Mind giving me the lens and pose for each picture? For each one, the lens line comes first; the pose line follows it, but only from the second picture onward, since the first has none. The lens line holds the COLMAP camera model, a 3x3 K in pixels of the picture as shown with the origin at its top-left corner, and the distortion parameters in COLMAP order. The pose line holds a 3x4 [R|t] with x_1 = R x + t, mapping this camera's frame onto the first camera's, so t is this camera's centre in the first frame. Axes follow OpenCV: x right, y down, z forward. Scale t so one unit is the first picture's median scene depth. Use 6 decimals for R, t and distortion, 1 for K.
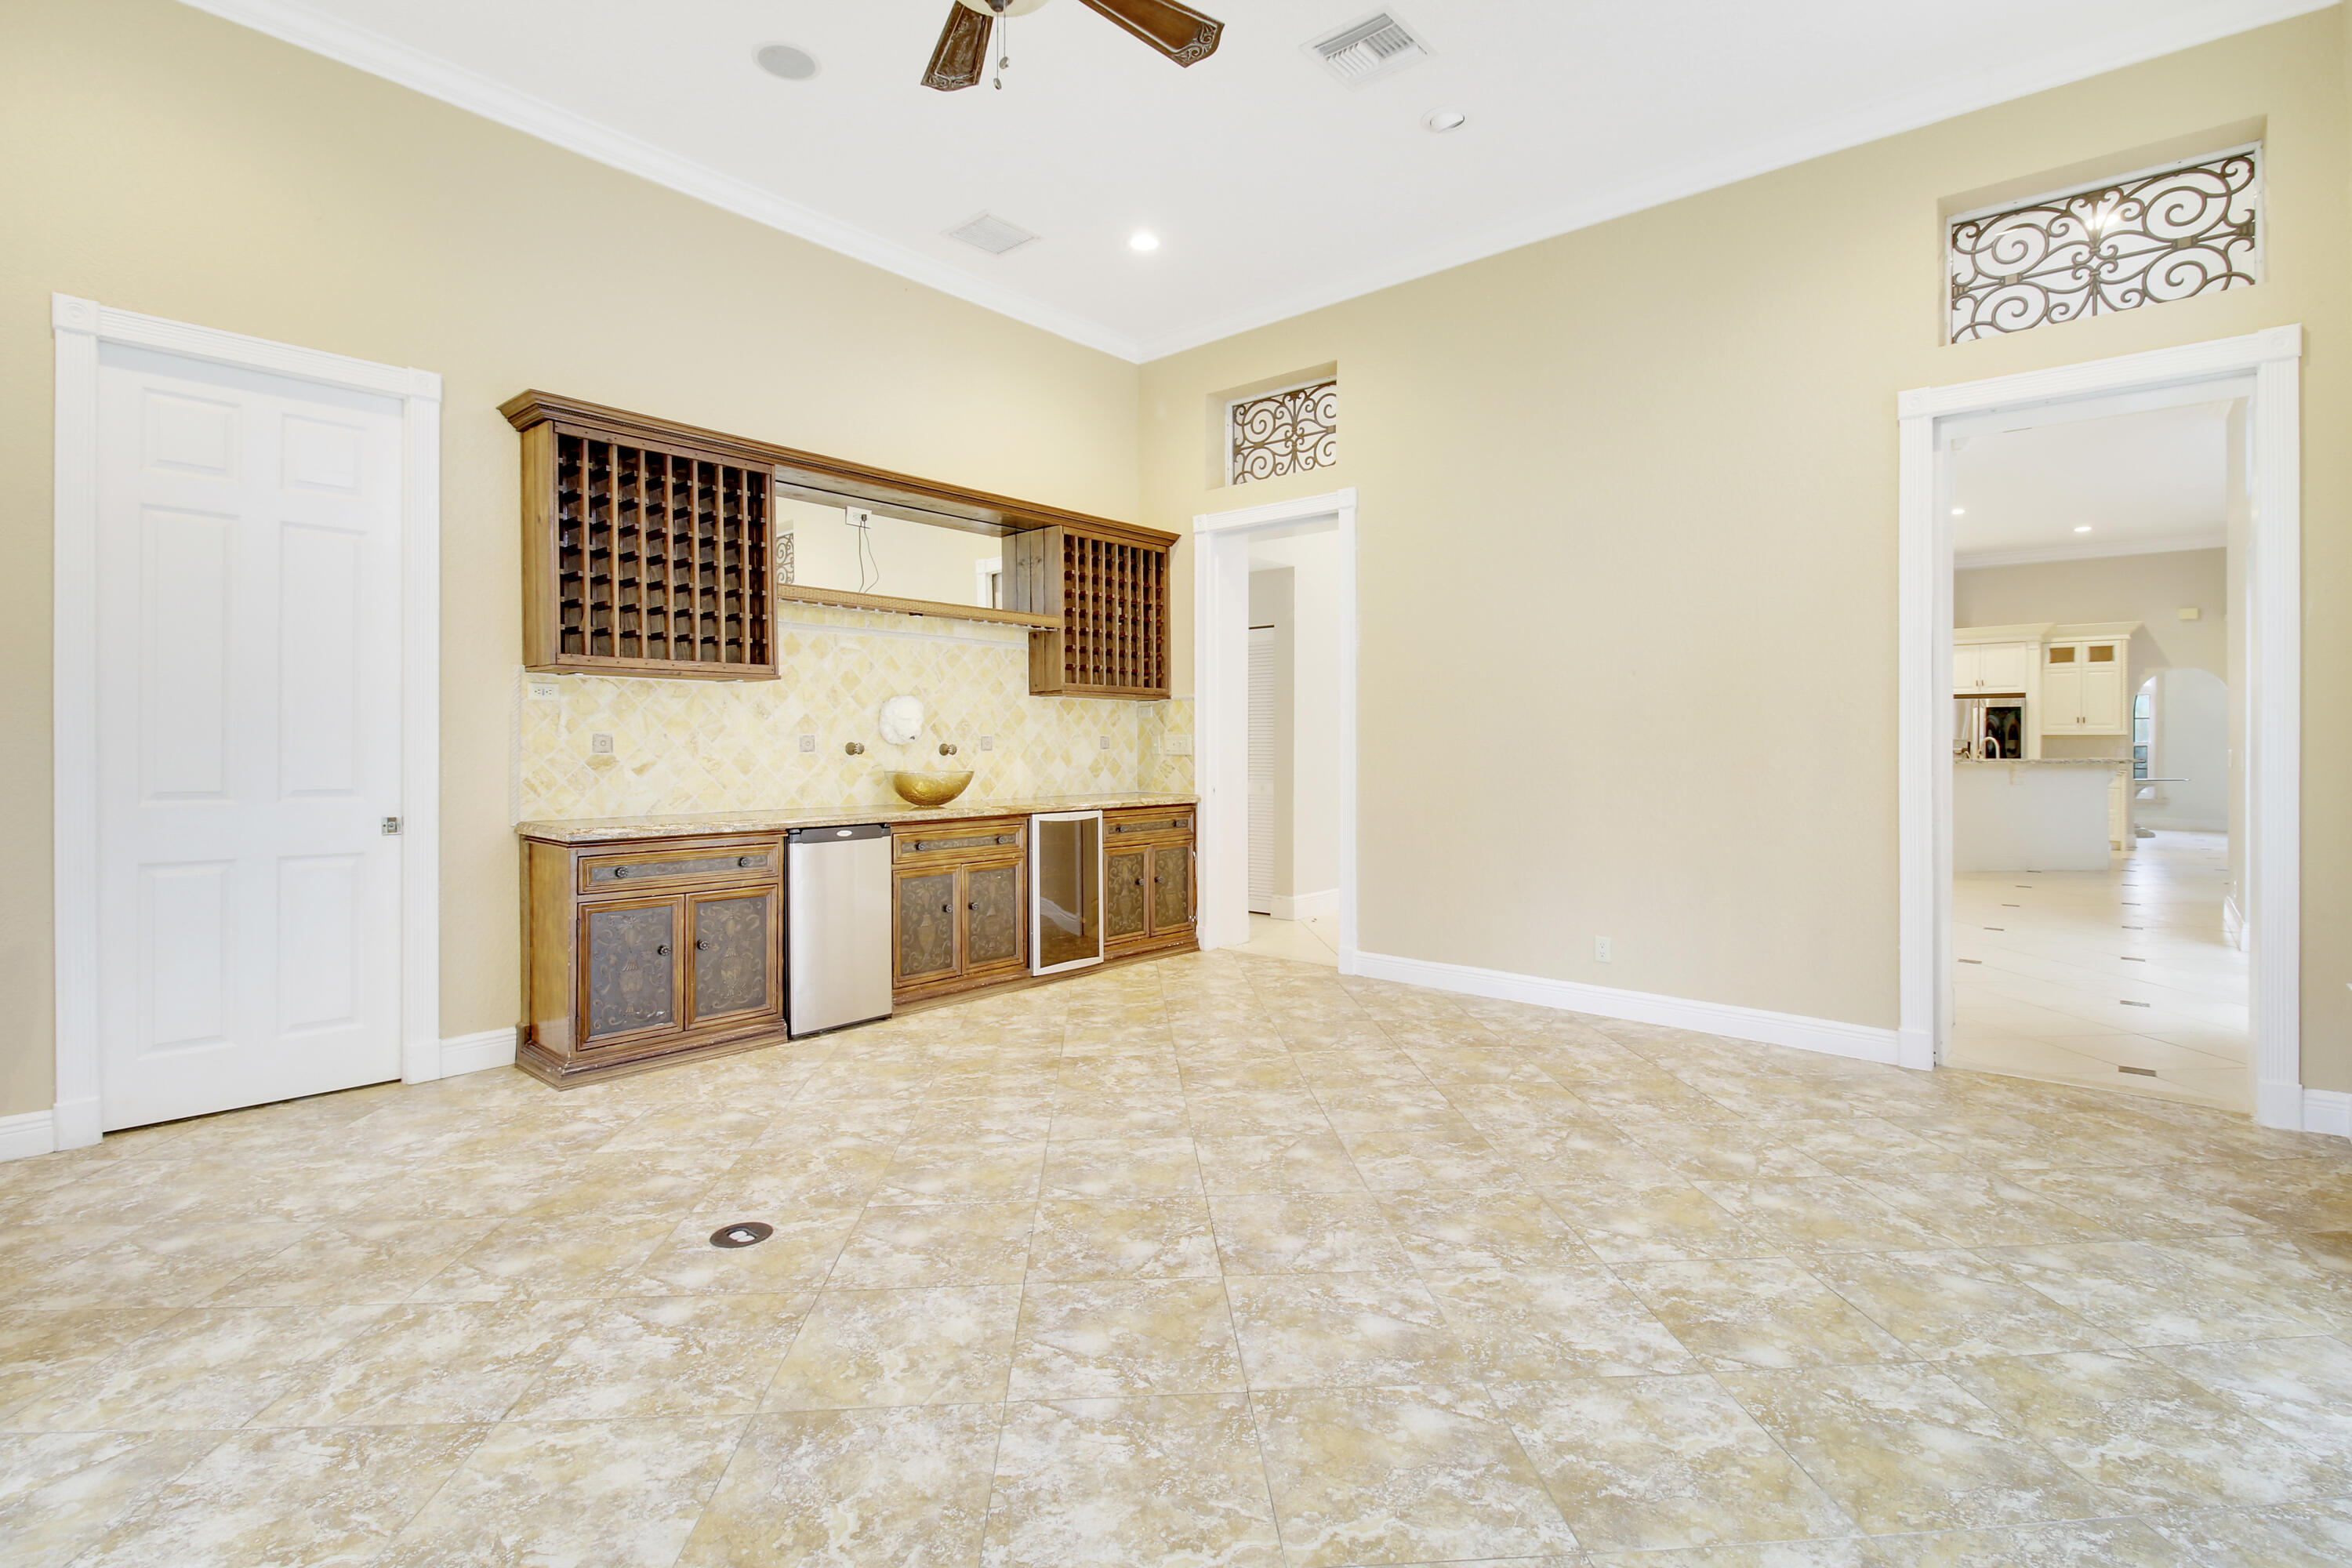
lens RADIAL K [[1102.8, 0, 1182.0], [0, 1102.8, 759.2], [0, 0, 1]] dist [-0.000945, -0.006926]
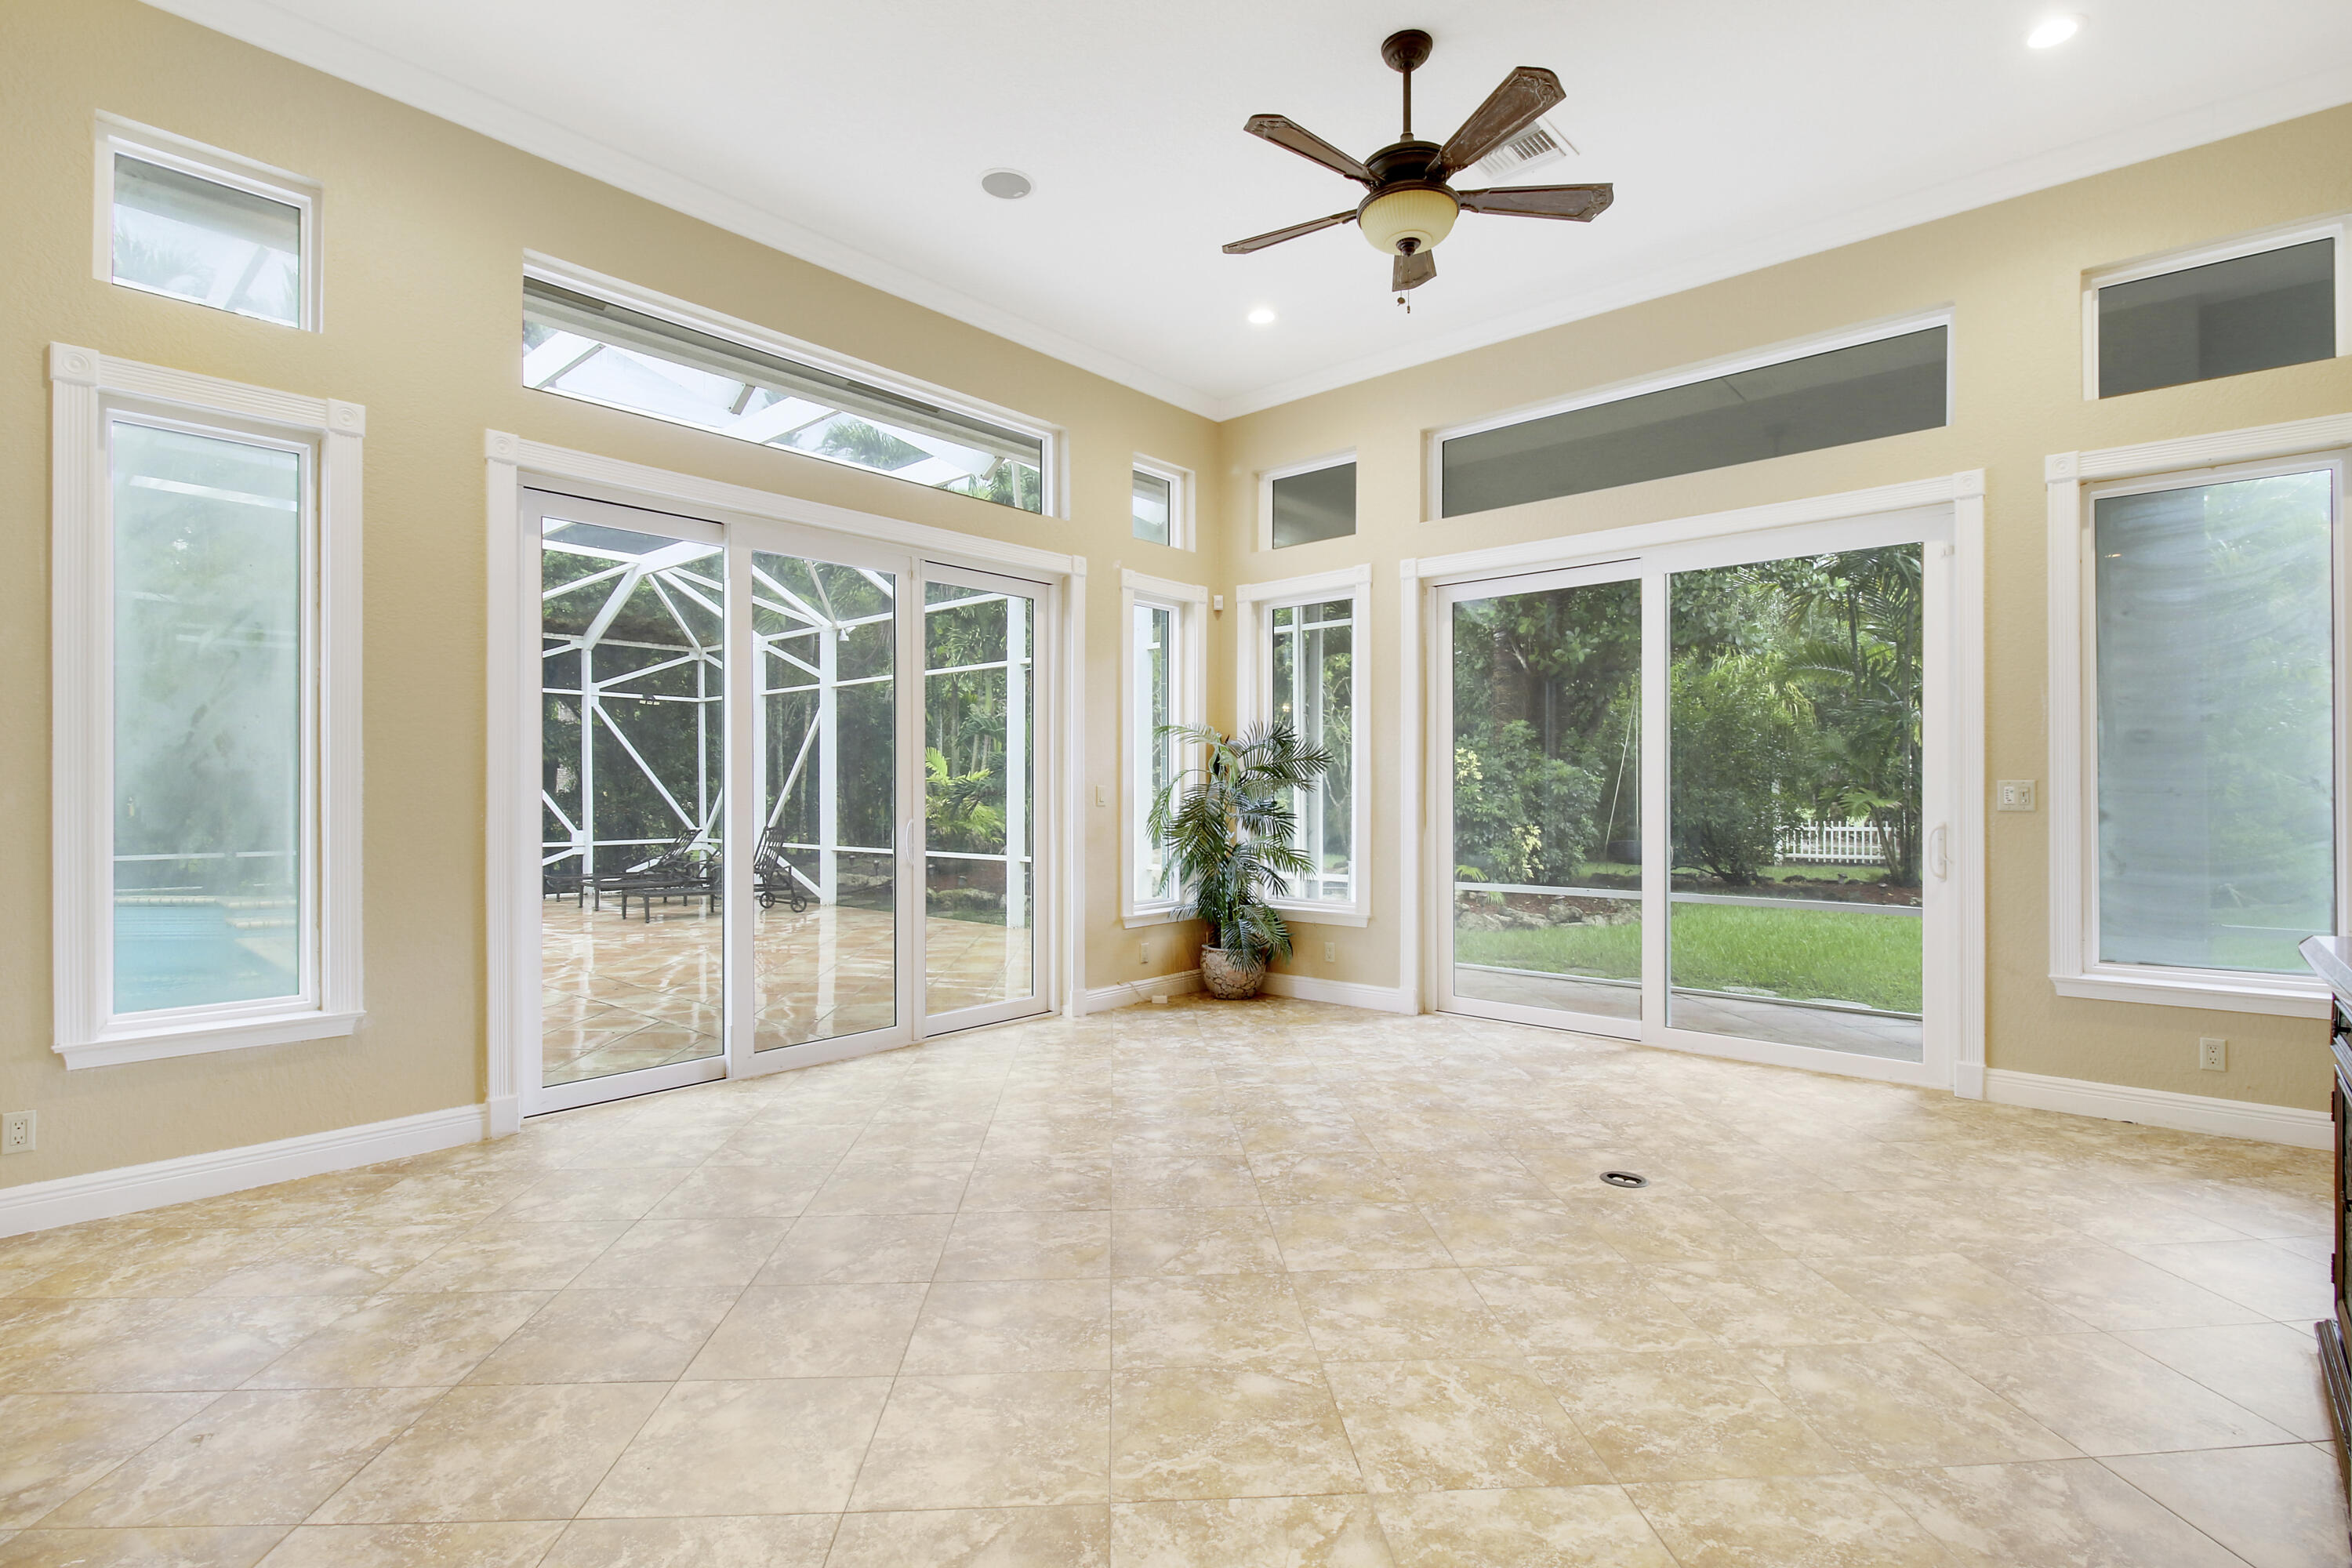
lens RADIAL K [[1085.2, 0, 1194.2], [0, 1085.2, 755.4], [0, 0, 1]] dist [0.003139, -0.018207]
pose [[-0.999985, -0.000032, -0.005532, 0.098329], [0.000089, 0.999761, -0.021874, -0.029054], [0.005532, -0.021874, -0.999745, 2.128929]]
